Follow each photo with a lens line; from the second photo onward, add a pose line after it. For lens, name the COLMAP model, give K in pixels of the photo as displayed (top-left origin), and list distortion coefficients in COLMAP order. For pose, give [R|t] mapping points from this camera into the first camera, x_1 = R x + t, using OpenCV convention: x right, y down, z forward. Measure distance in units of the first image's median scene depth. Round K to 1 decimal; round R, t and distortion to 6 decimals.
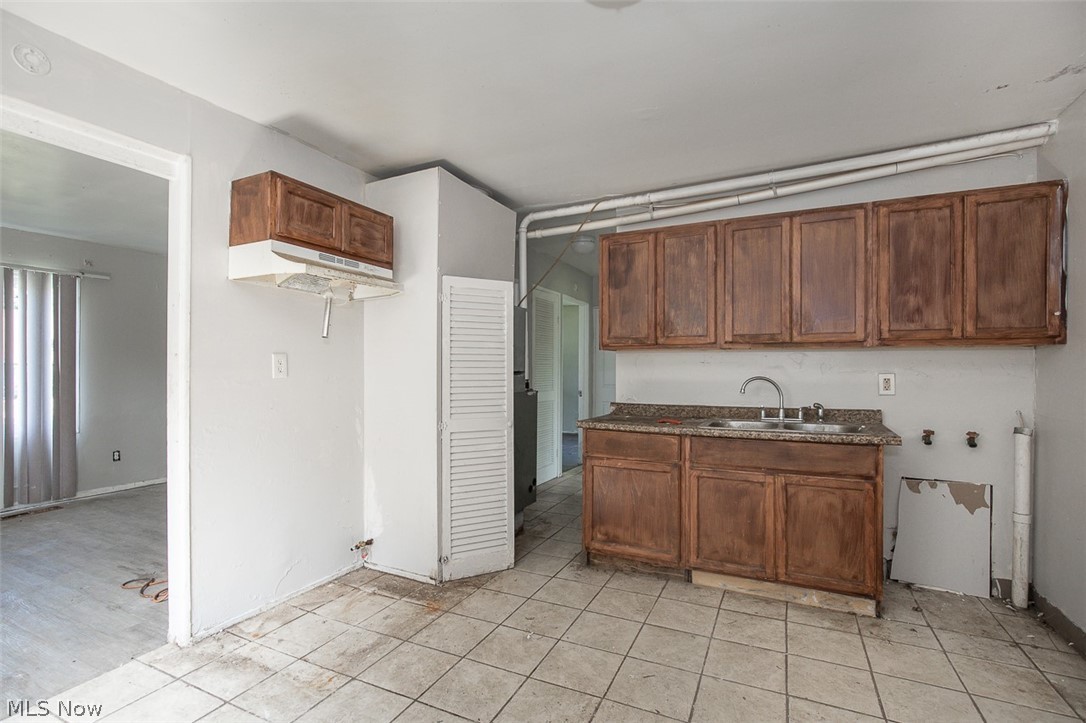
lens RADIAL K [[505.3, 0, 536.4], [0, 505.3, 373.4], [0, 0, 1]] dist [-0.020319, 0.009974]
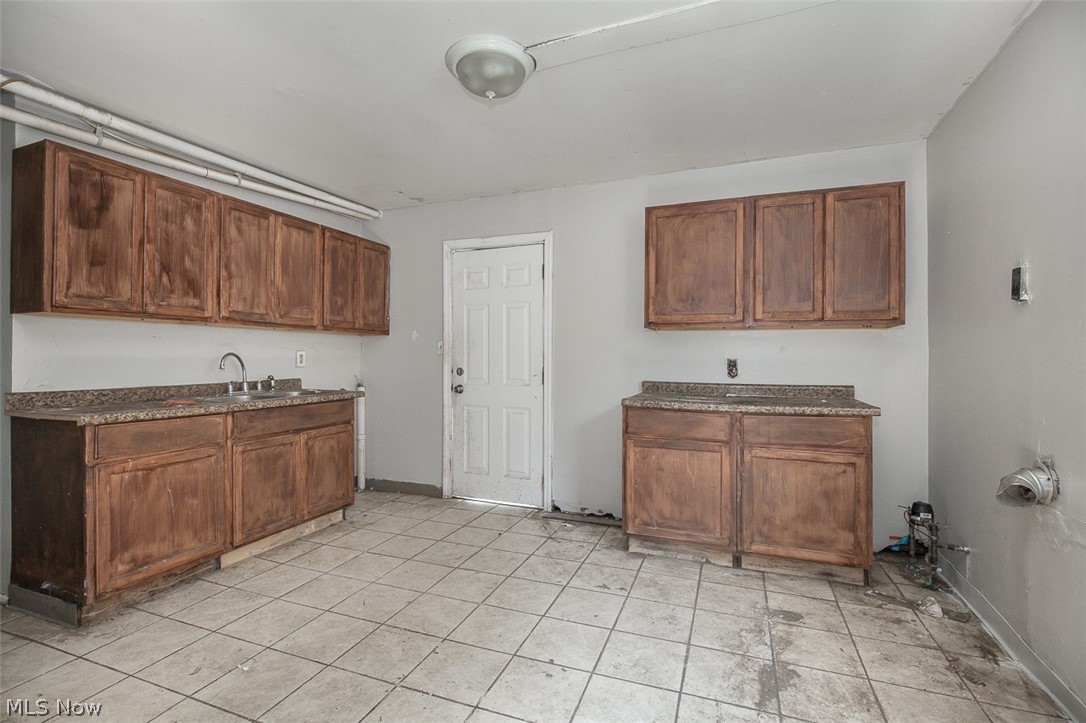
lens RADIAL K [[500.3, 0, 540.1], [0, 500.3, 365.2], [0, 0, 1]] dist [-0.020726, 0.008185]
pose [[-0.079611, -0.014680, 0.996718, -0.677391], [0.009877, 0.999831, 0.015515, 0.023639], [-0.996777, 0.011080, -0.079452, 0.474340]]
